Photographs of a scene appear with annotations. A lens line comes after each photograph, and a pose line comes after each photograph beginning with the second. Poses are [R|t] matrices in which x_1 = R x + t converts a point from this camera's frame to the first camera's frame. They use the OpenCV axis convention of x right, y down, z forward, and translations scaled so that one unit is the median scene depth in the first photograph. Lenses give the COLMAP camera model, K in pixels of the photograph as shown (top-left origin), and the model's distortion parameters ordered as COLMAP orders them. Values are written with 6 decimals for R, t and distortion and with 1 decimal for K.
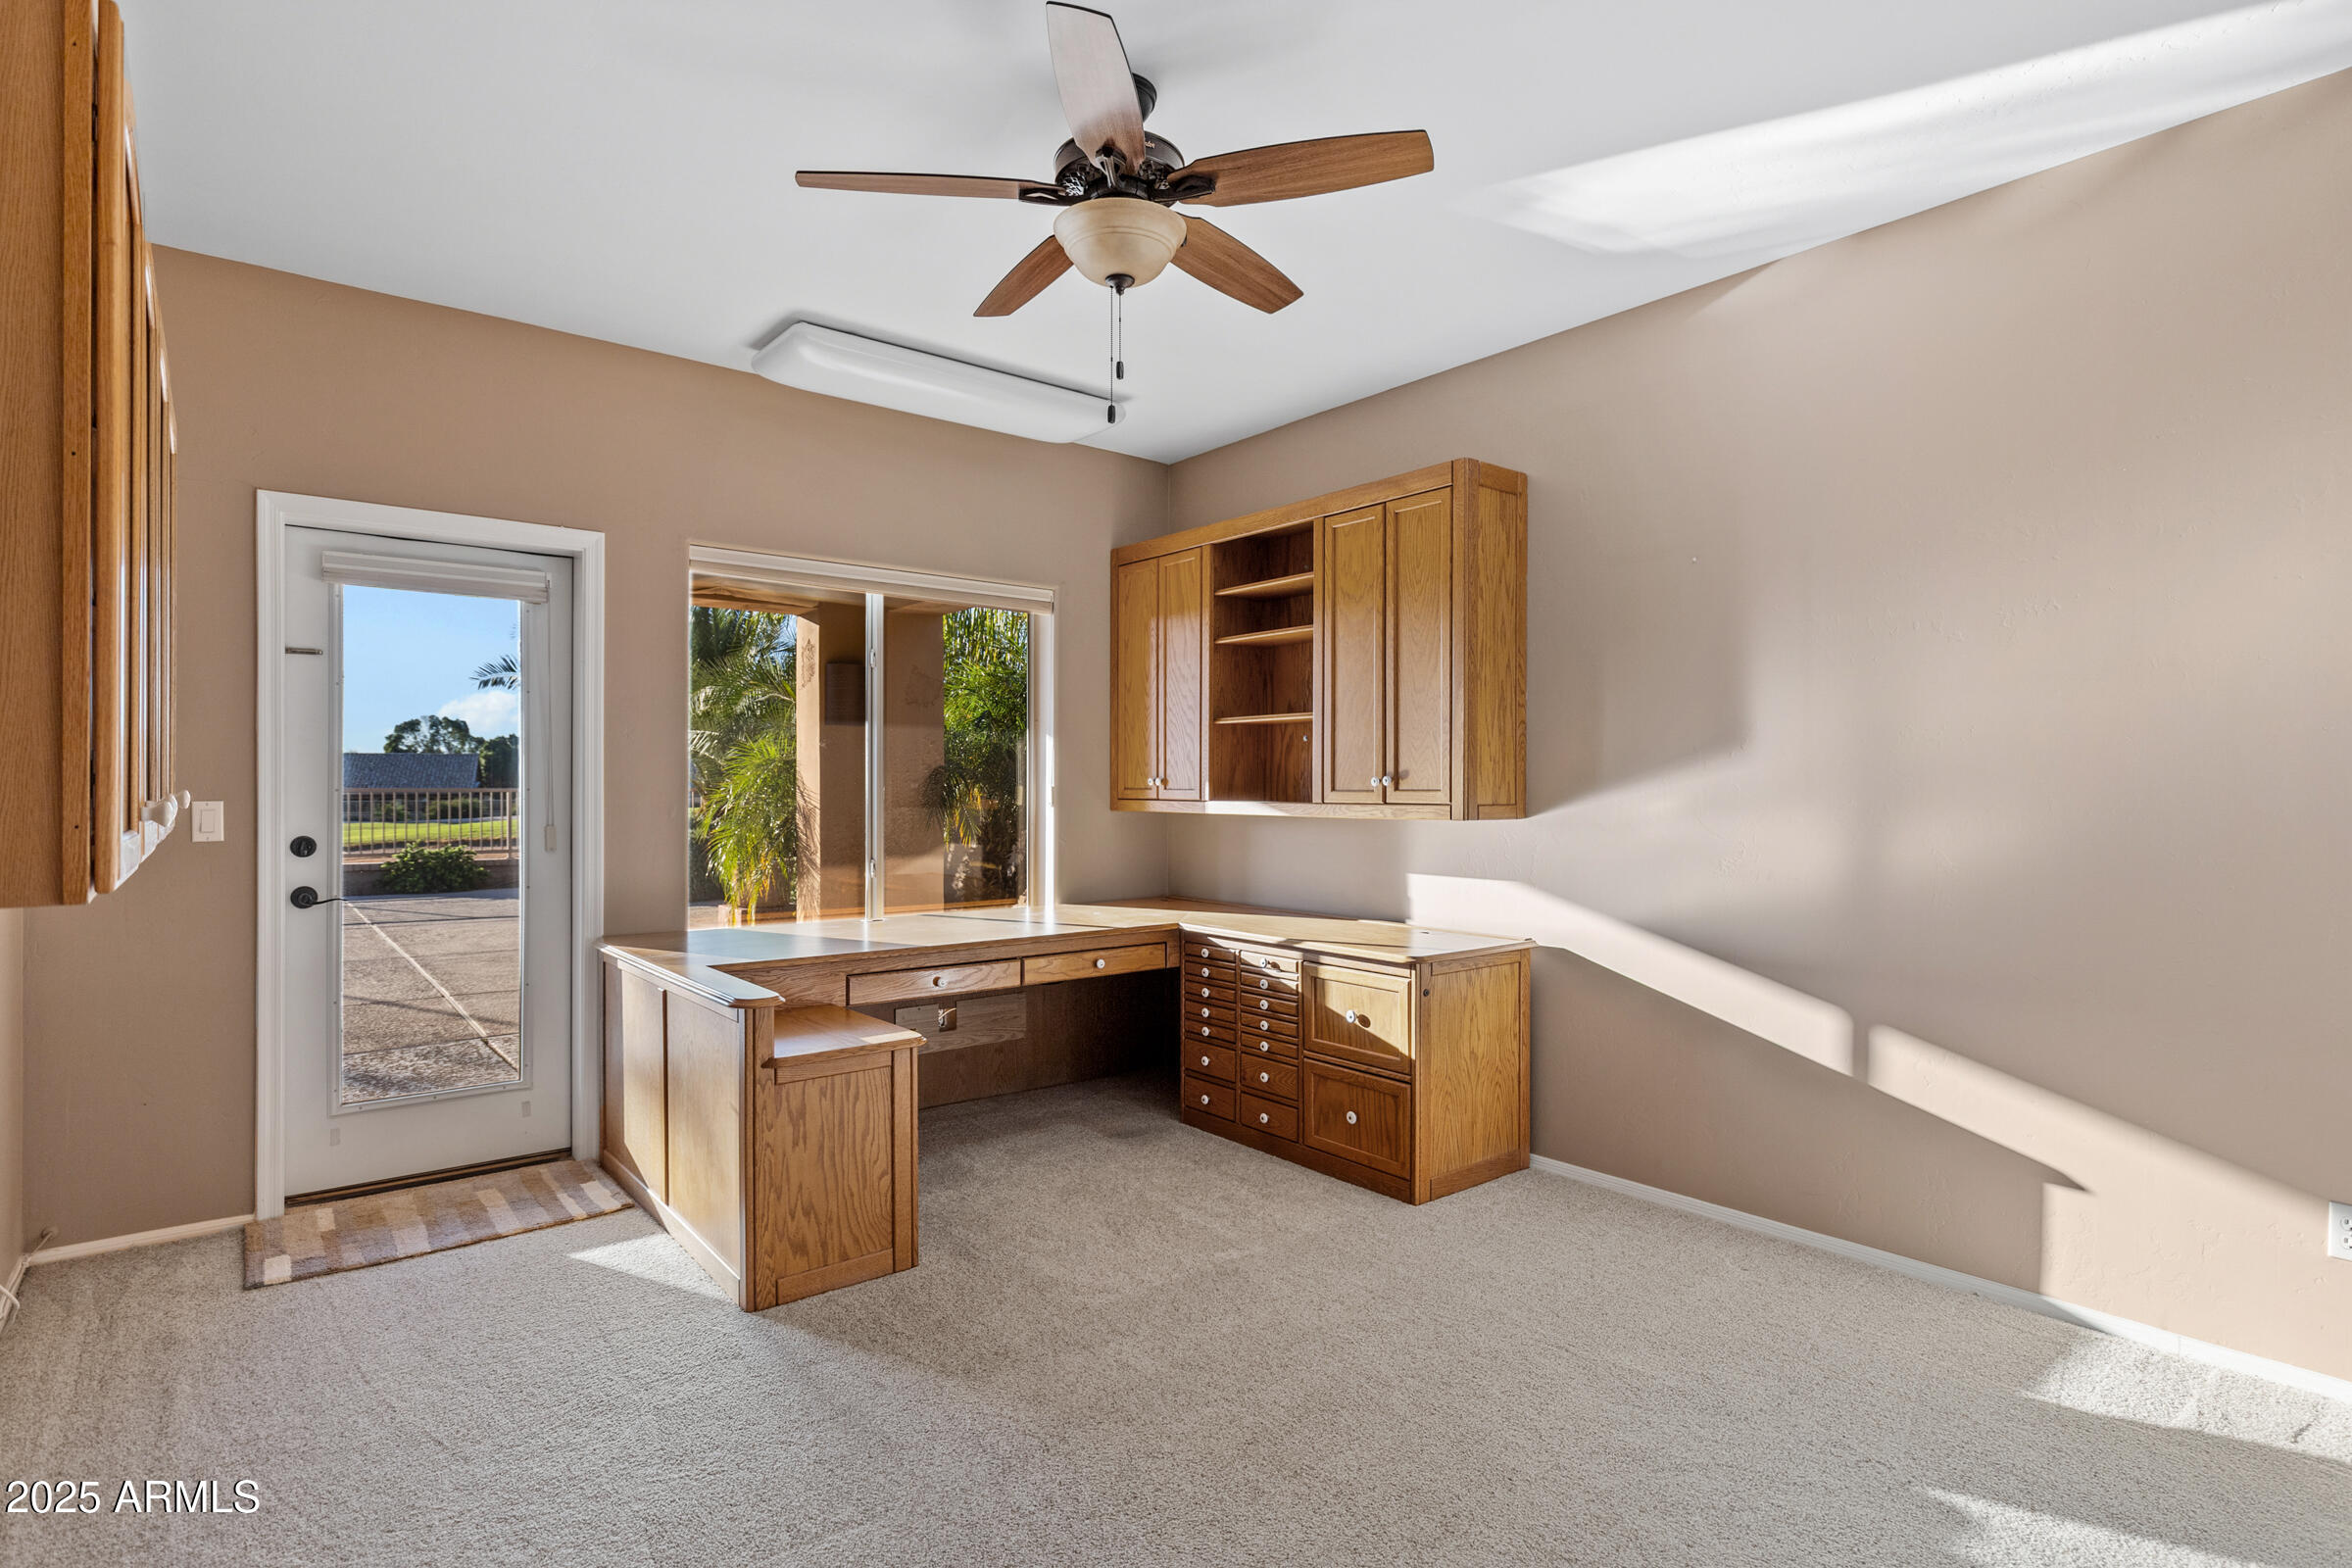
lens RADIAL K [[1222.3, 0, 1176.1], [0, 1222.3, 789.7], [0, 0, 1]] dist [0.001026, 0.000464]
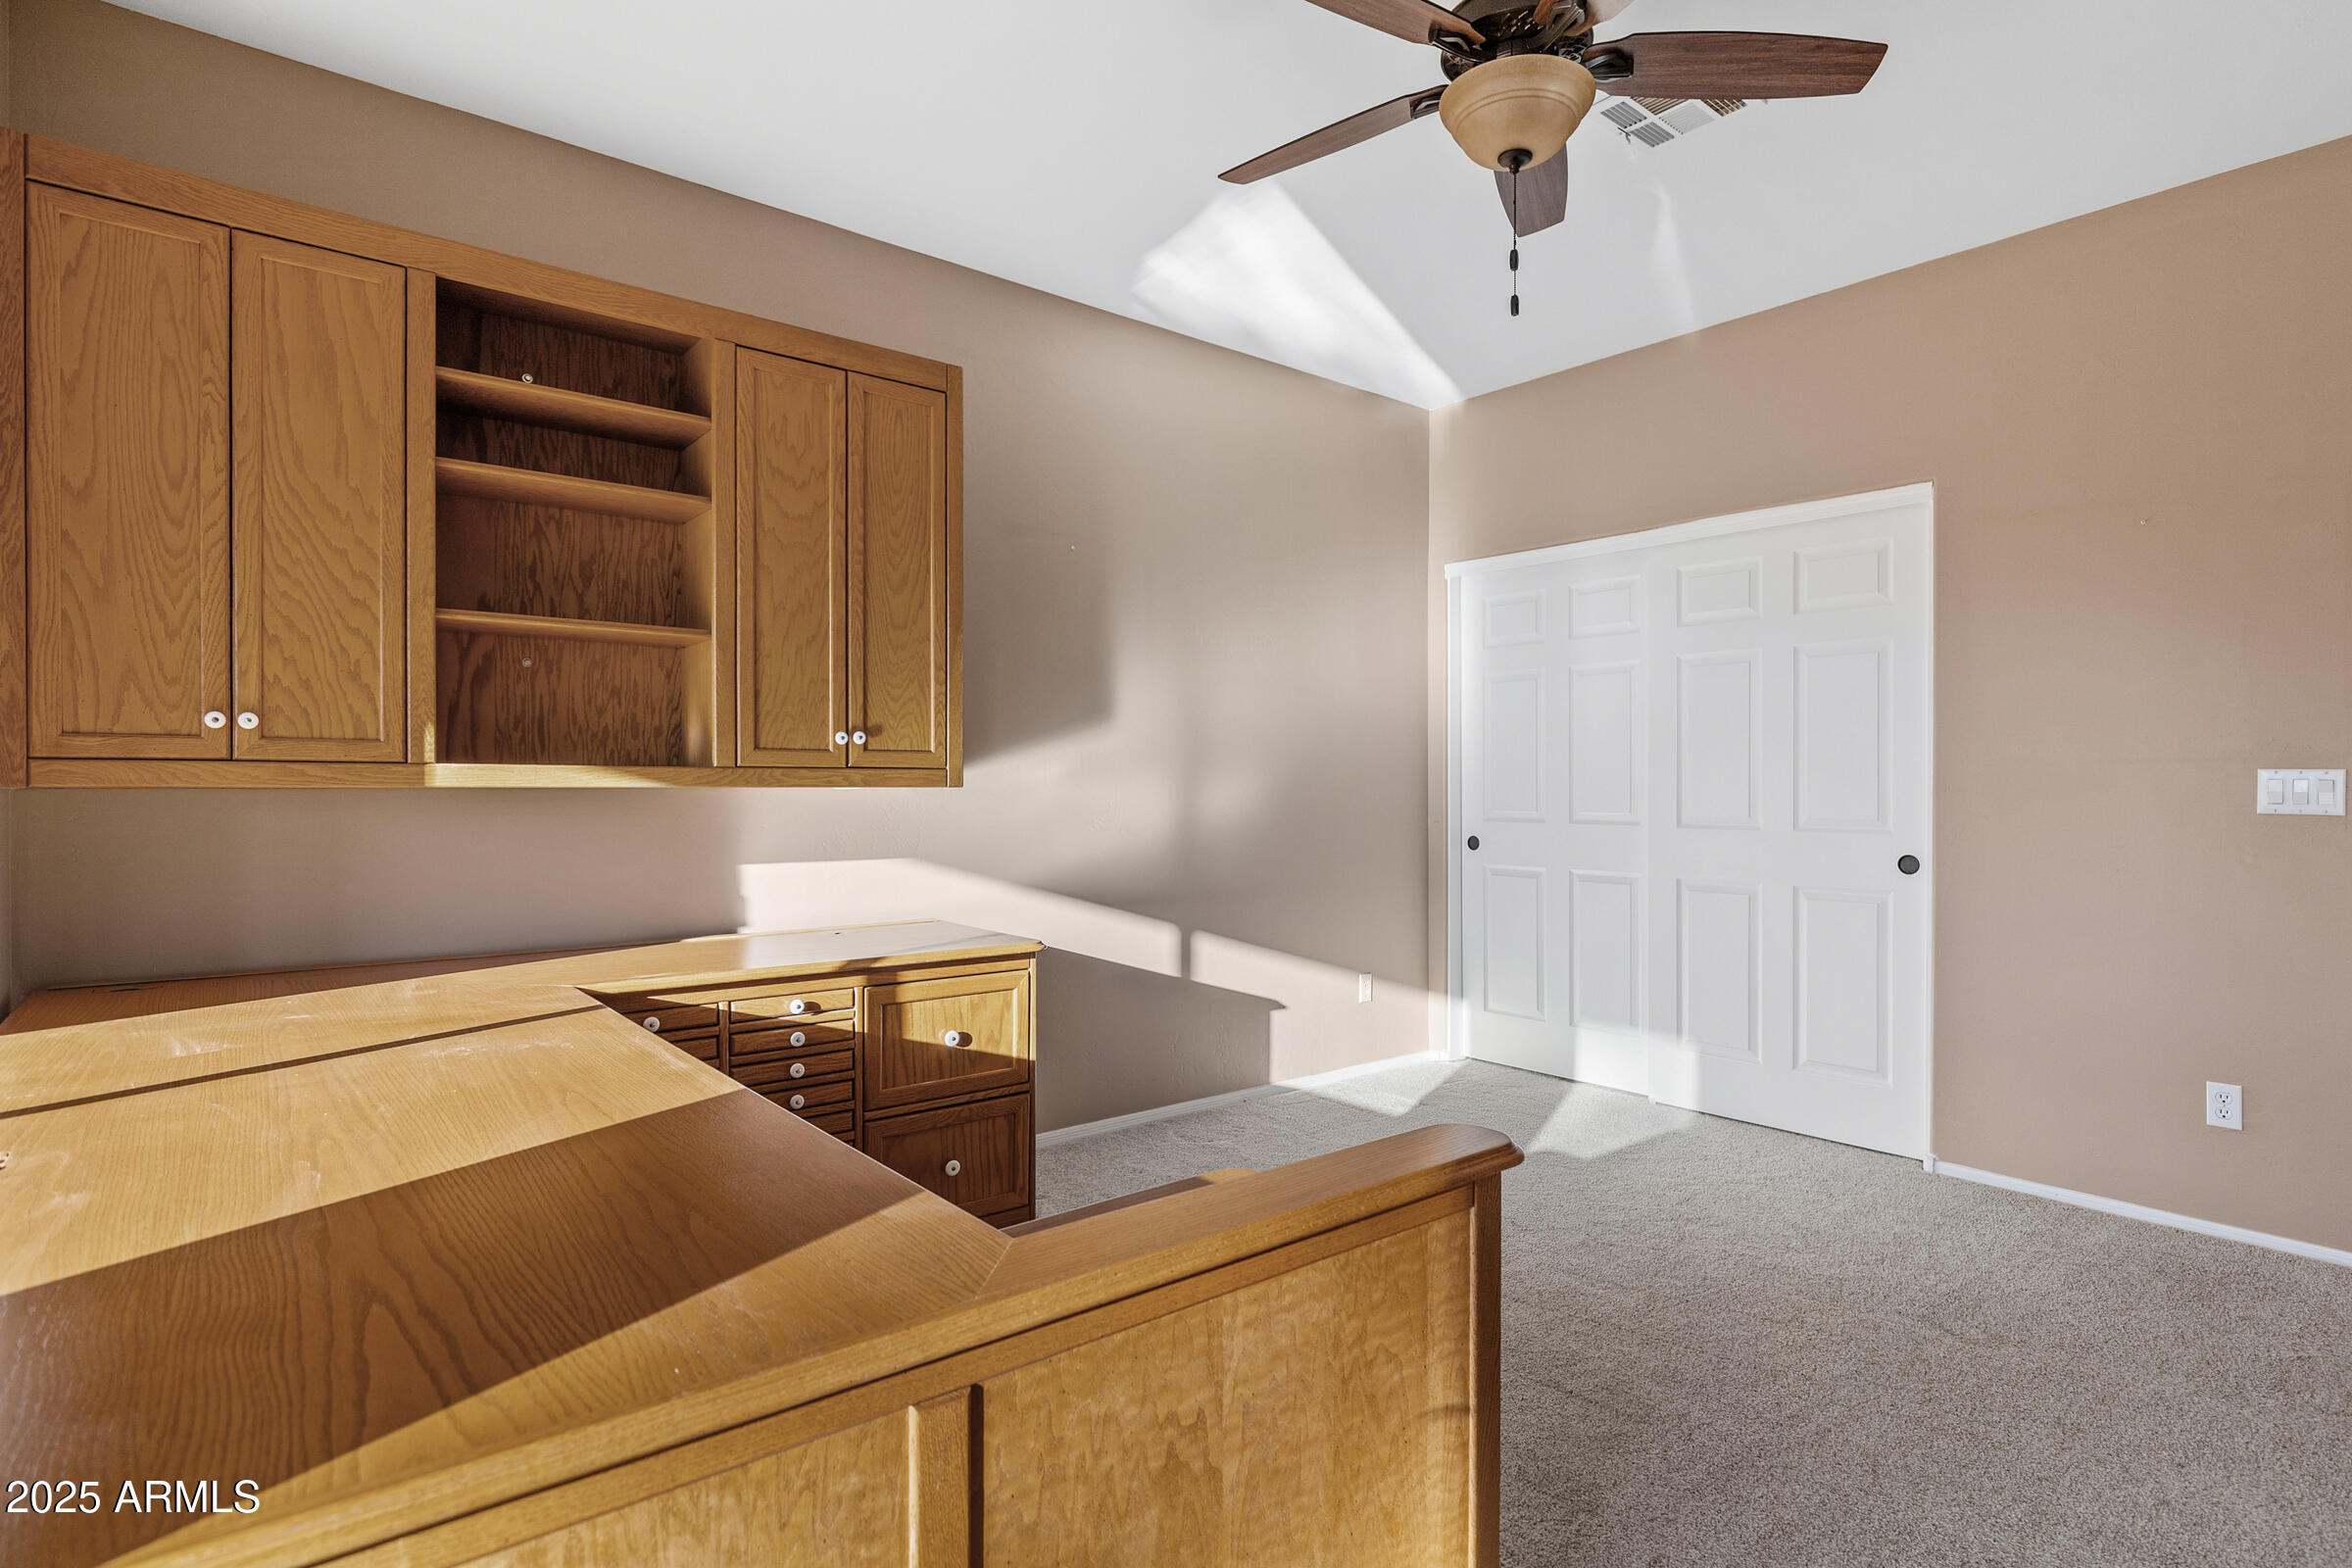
lens RADIAL K [[1222.3, 0, 1176.3], [0, 1222.3, 777.8], [0, 0, 1]] dist [0.001026, 0.000464]
pose [[-0.023462, 0.000657, 0.999725, -0.639075], [0.000370, 1.000000, -0.000649, 0.019942], [-0.999725, 0.000355, -0.023463, 0.877441]]
